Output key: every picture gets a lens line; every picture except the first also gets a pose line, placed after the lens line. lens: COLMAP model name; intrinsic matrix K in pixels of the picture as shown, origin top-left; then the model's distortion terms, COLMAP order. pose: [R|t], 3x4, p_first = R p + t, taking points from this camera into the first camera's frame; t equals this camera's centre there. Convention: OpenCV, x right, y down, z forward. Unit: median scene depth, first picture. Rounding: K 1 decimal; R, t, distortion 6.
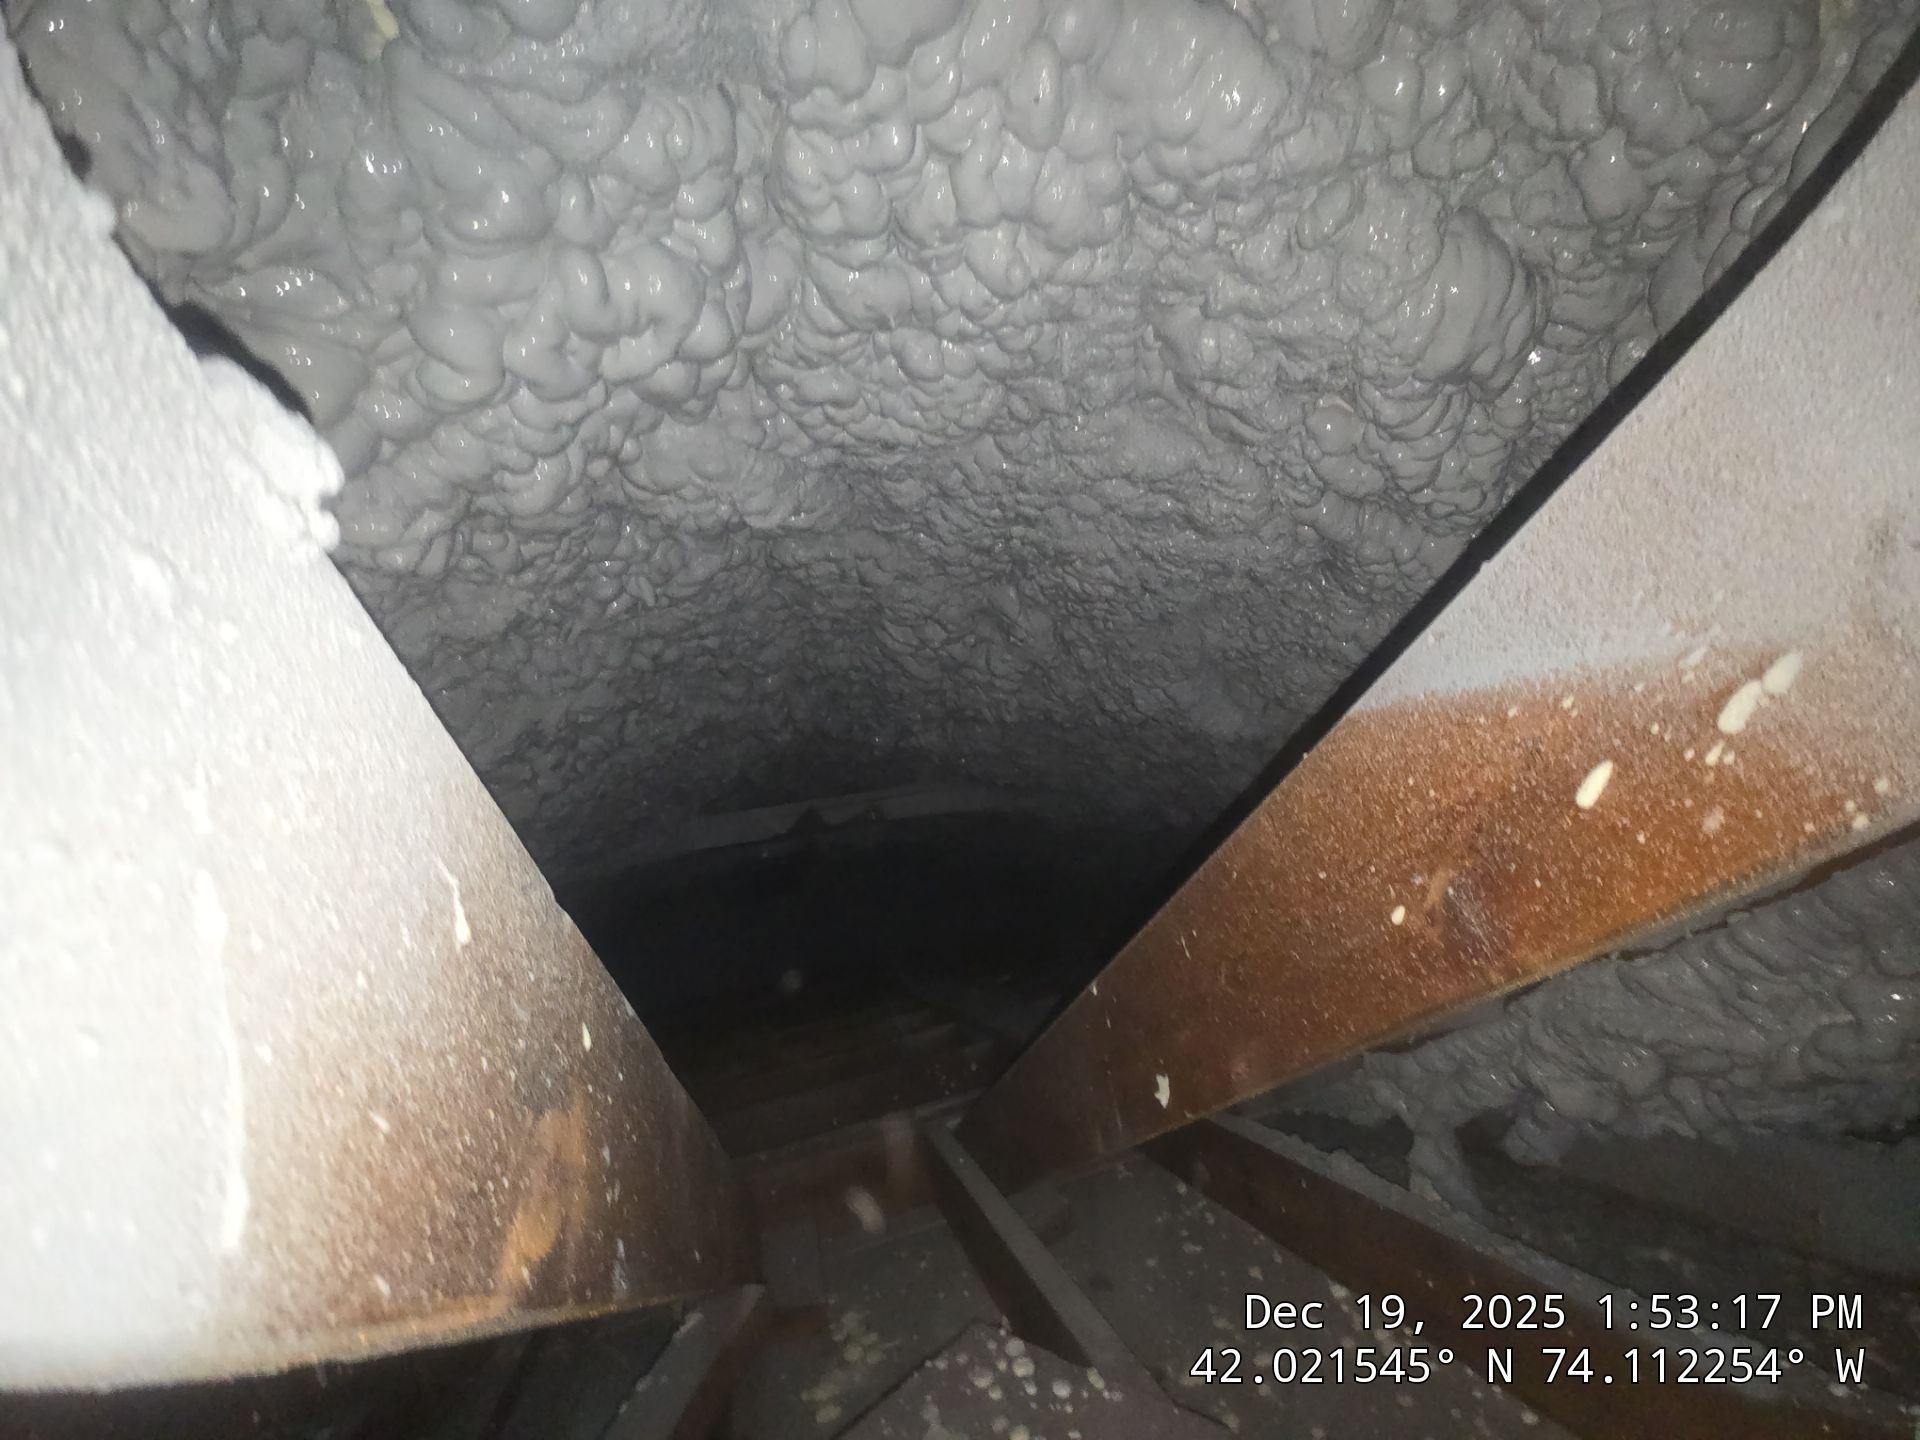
lens RADIAL K [[775.5, 0, 950.4], [0, 775.5, 732.4], [0, 0, 1]] dist [0.001246, -0.000372]
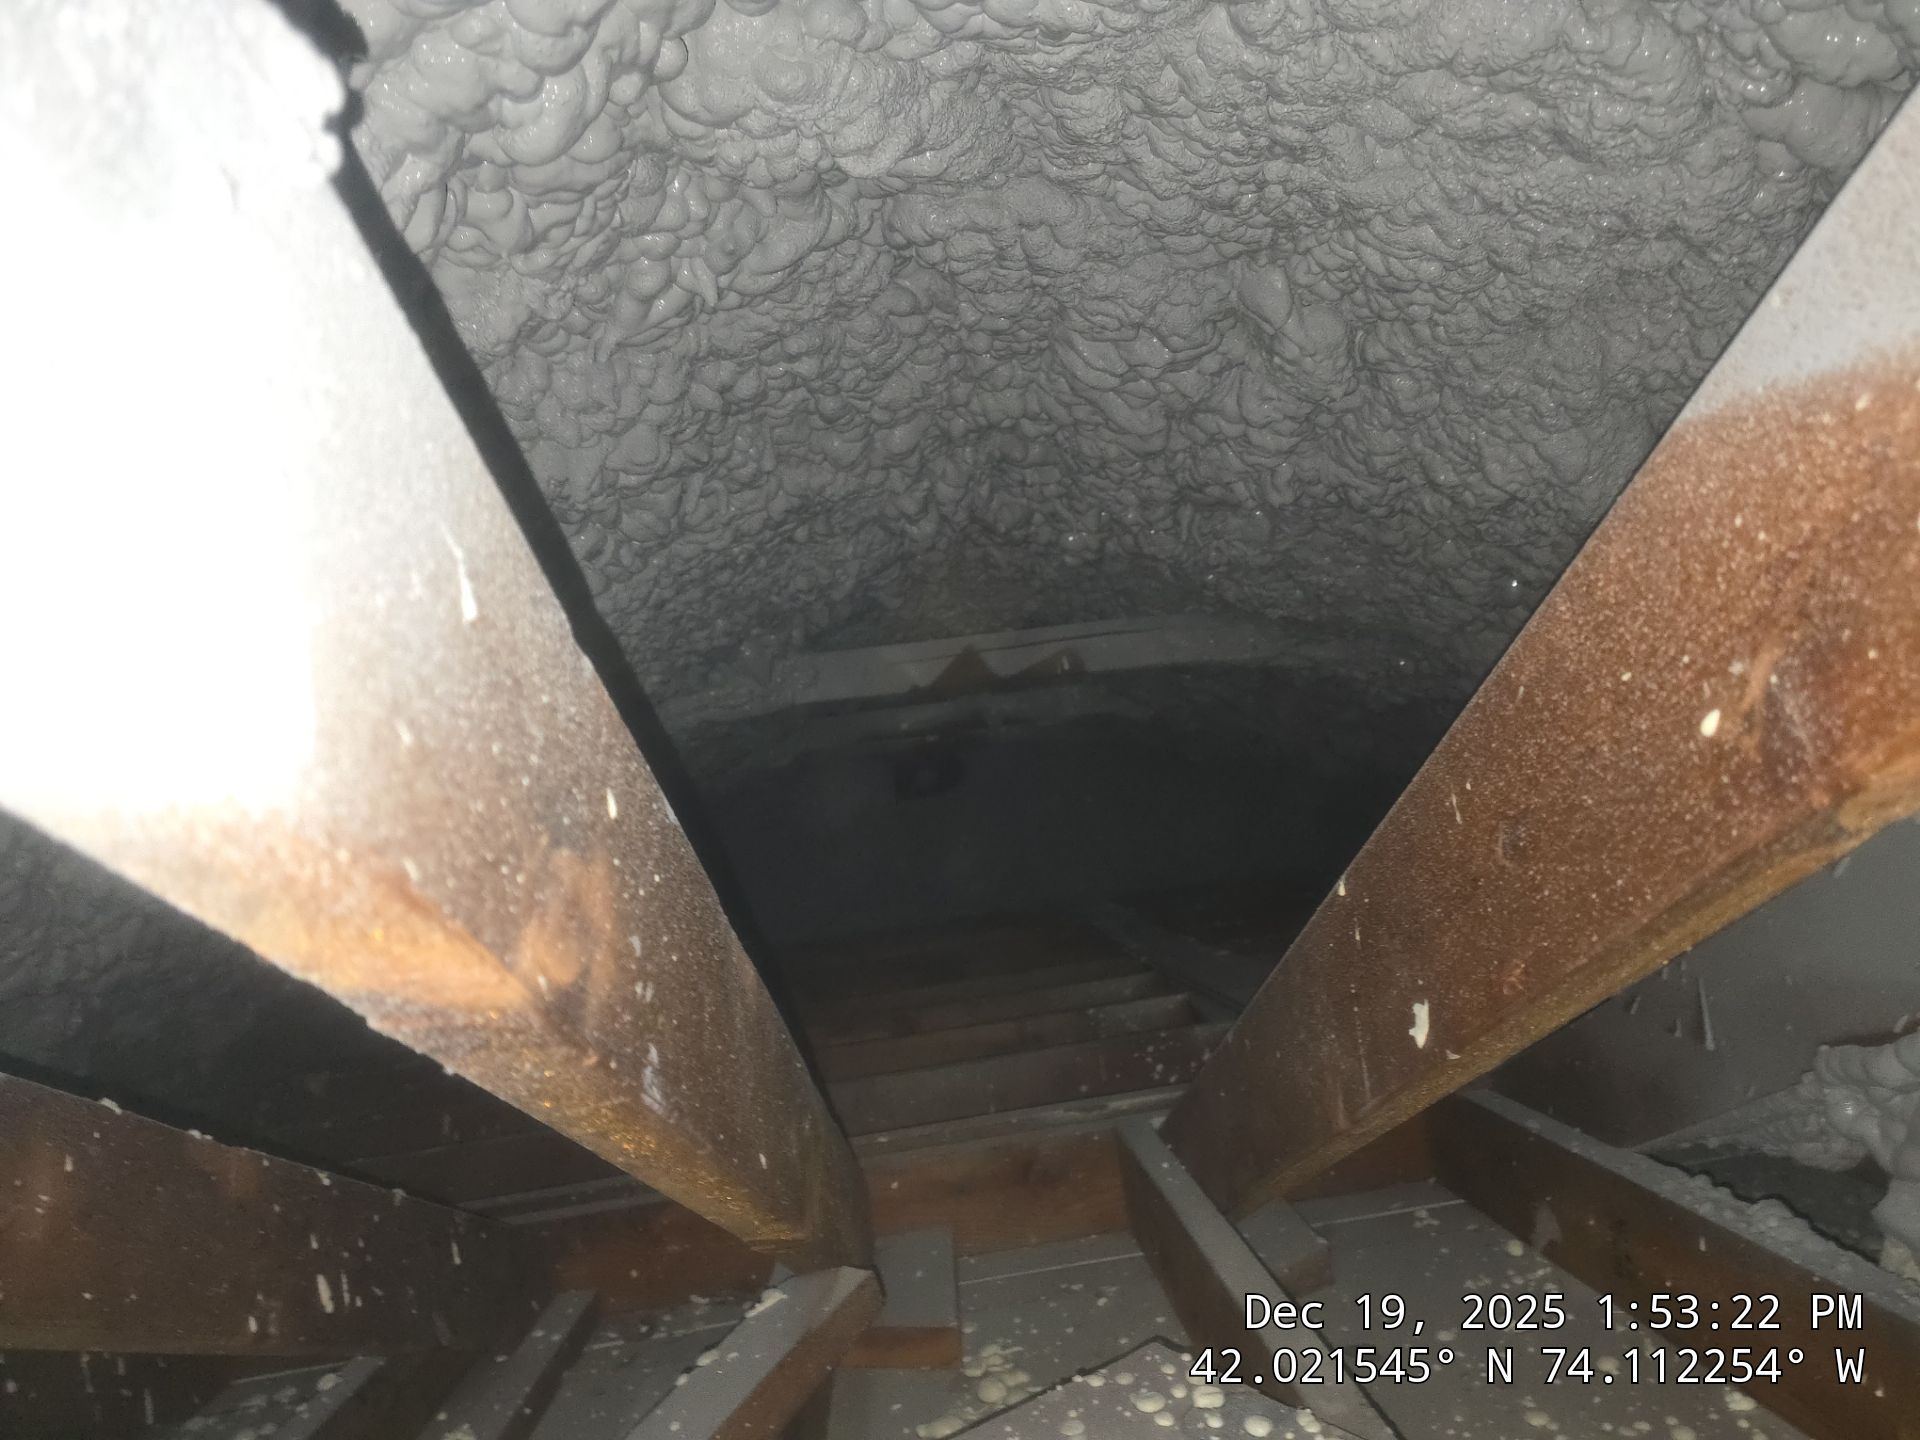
lens RADIAL K [[1286.6, 0, 977.4], [0, 1286.6, 724.7], [0, 0, 1]] dist [0.054999, -0.057960]
pose [[0.981907, 0.046439, -0.183581, 0.078548], [-0.021214, 0.990337, 0.137051, 0.048092], [0.188172, -0.130677, 0.973404, -0.125498]]
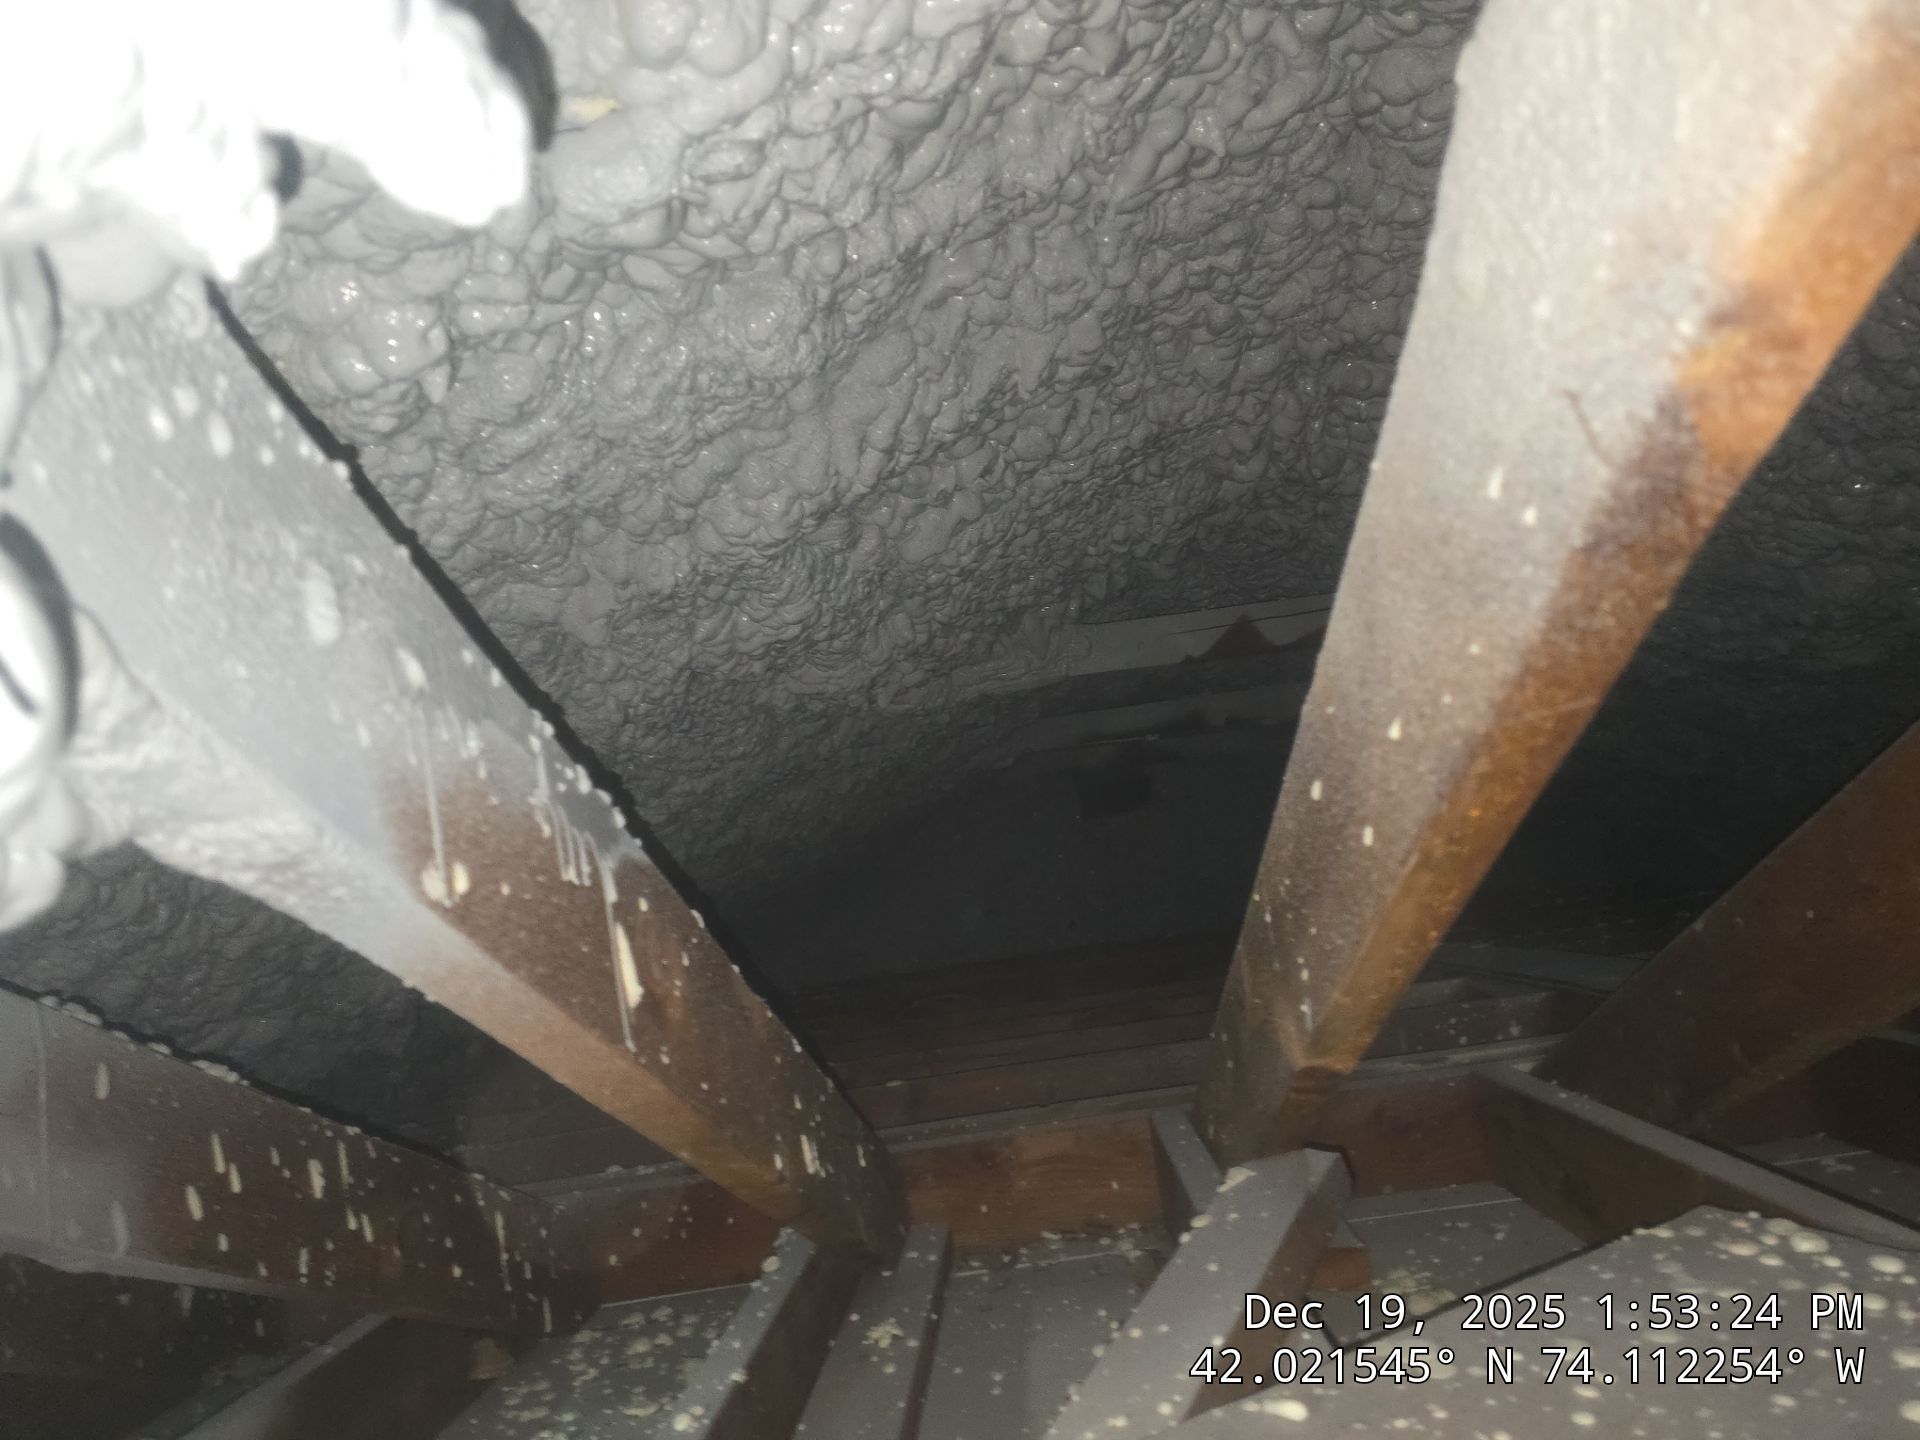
lens RADIAL K [[1279.2, 0, 980.5], [0, 1279.2, 721.0], [0, 0, 1]] dist [0.064619, -0.065763]
pose [[0.959914, 0.025627, -0.279120, -0.299291], [0.001265, 0.995405, 0.095741, 0.265454], [0.280291, -0.092257, 0.955471, -0.242485]]
